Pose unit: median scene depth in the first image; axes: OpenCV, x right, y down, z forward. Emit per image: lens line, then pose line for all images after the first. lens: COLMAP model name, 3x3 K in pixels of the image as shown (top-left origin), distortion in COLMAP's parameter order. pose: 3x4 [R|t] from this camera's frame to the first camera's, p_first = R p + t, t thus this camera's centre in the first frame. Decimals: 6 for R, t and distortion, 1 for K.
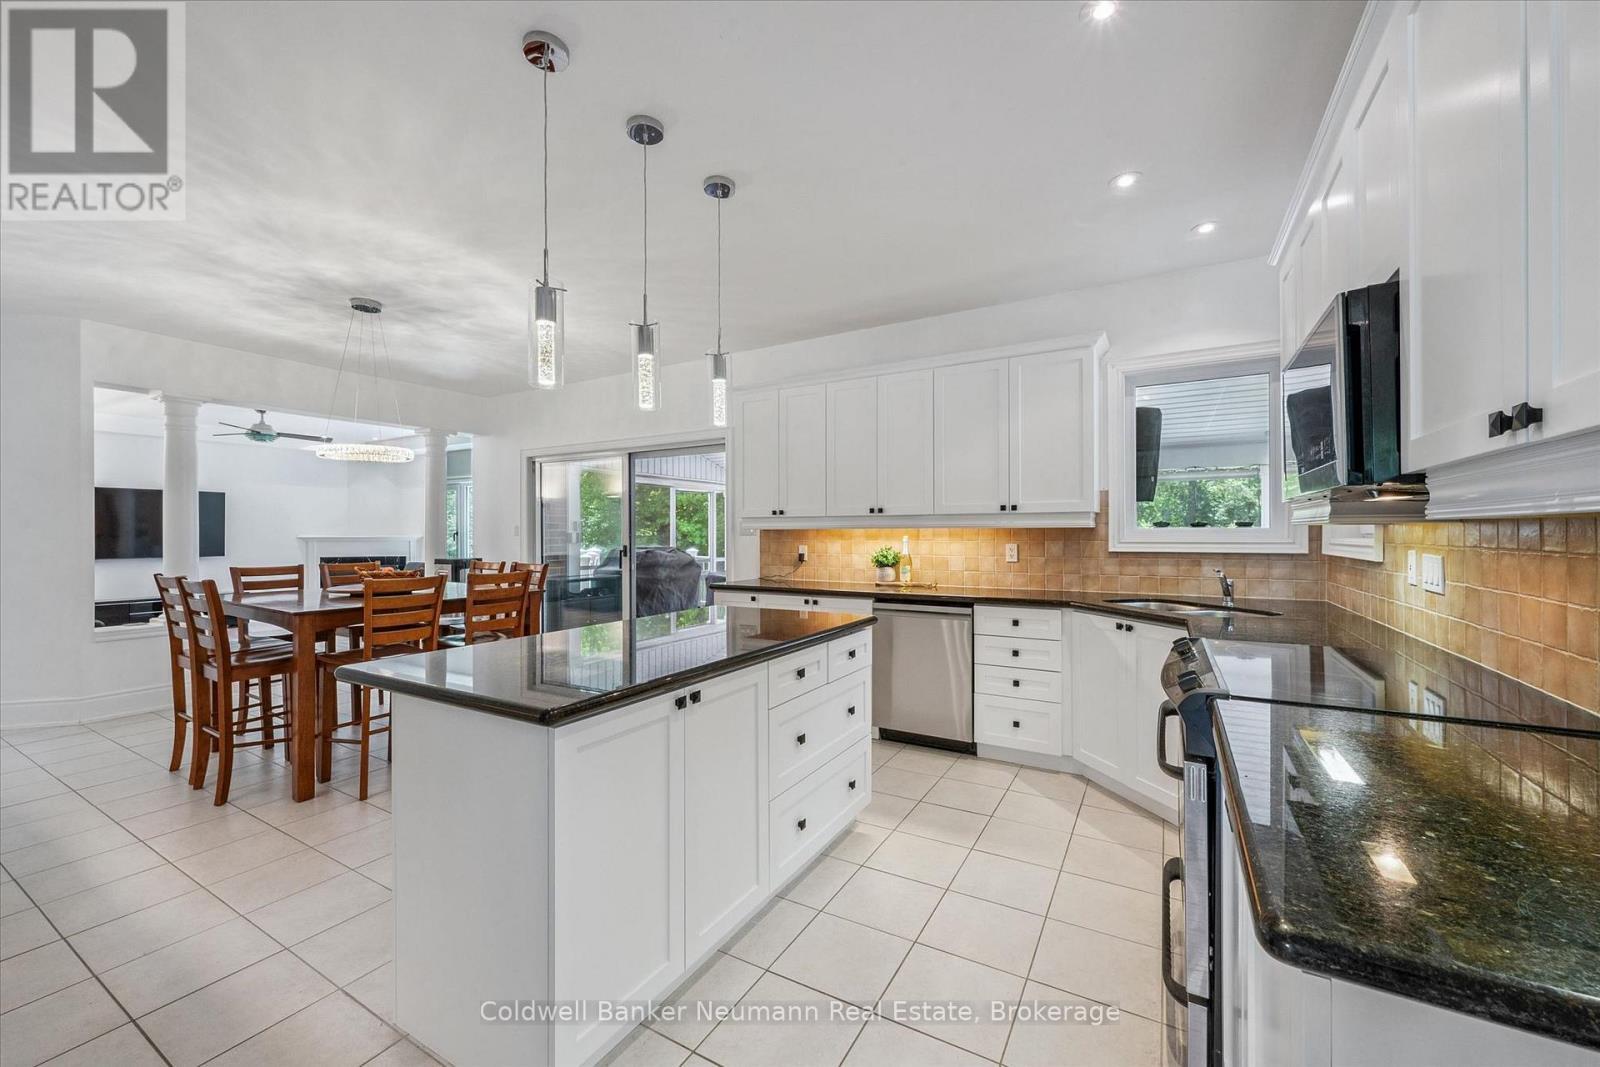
lens RADIAL K [[632.7, 0, 798.1], [0, 632.7, 532.4], [0, 0, 1]] dist [-0.001203, 0.000010]
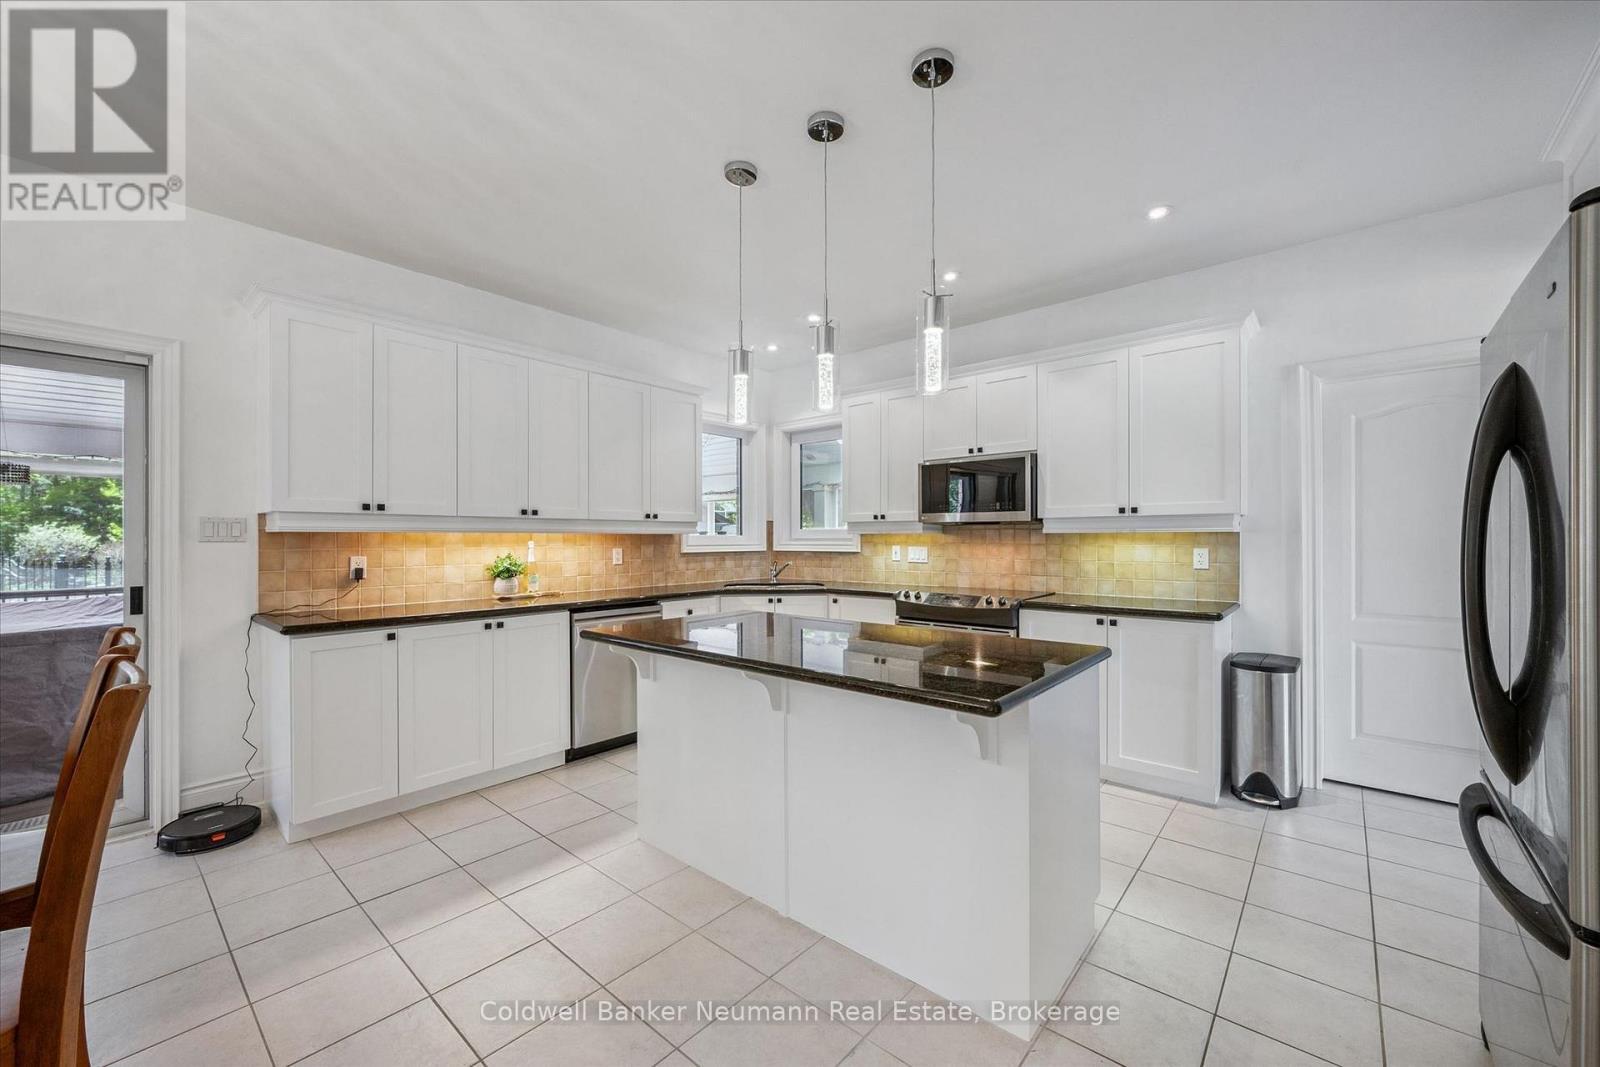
lens RADIAL K [[632.7, 0, 791.8], [0, 632.7, 534.2], [0, 0, 1]] dist [-0.001203, 0.000010]
pose [[0.198849, 0.006842, 0.980006, -0.665672], [-0.001359, 0.999977, -0.006706, 0.000900], [-0.980029, 0.000002, 0.198854, 0.474549]]
